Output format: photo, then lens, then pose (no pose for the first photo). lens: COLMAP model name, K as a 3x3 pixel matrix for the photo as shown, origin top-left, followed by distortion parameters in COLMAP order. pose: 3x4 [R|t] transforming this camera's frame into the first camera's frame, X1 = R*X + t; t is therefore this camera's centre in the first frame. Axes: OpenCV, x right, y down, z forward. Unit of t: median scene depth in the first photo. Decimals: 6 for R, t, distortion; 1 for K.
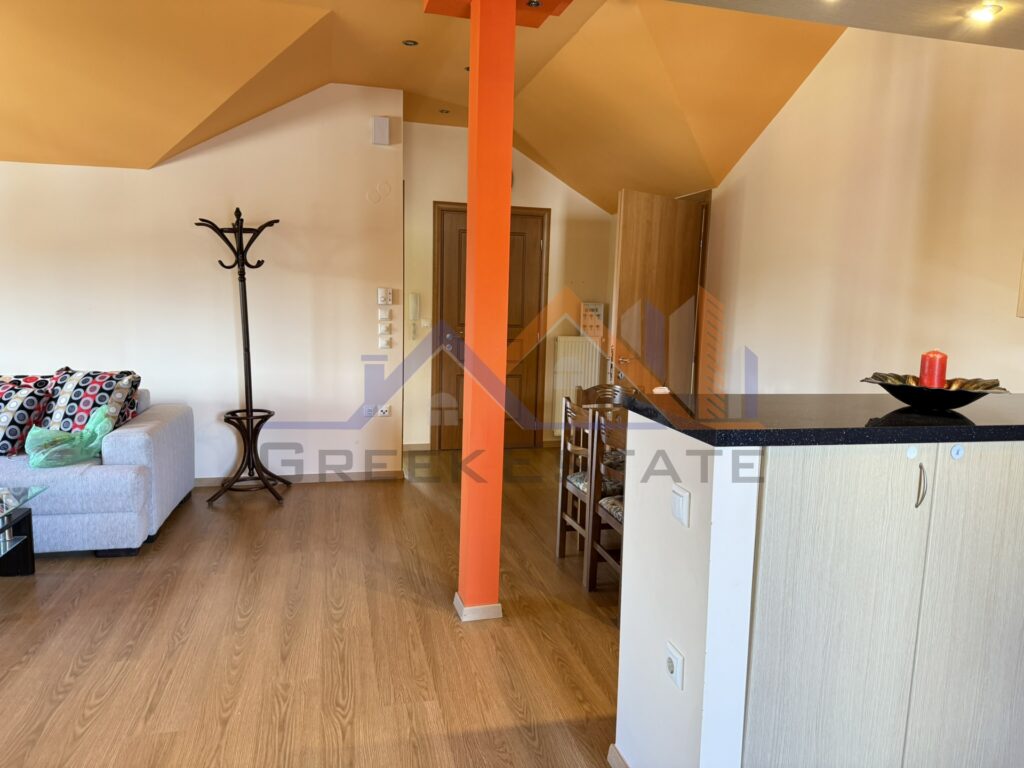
lens RADIAL K [[720.6, 0, 516.1], [0, 720.6, 388.0], [0, 0, 1]] dist [0.044667, -0.072691]
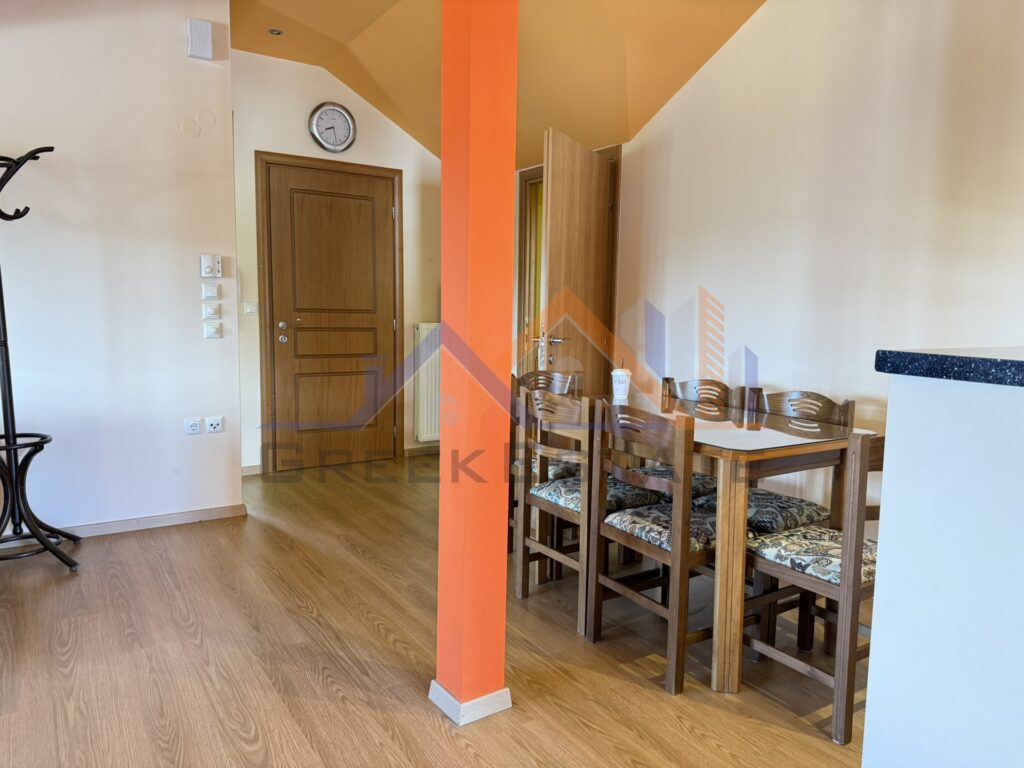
lens RADIAL K [[720.6, 0, 512.5], [0, 720.6, 381.9], [0, 0, 1]] dist [0.044667, -0.072691]
pose [[0.943499, -0.046070, 0.328158, -0.151153], [0.050647, 0.998702, -0.005409, 0.009052], [-0.327483, 0.021724, 0.944607, 0.226968]]
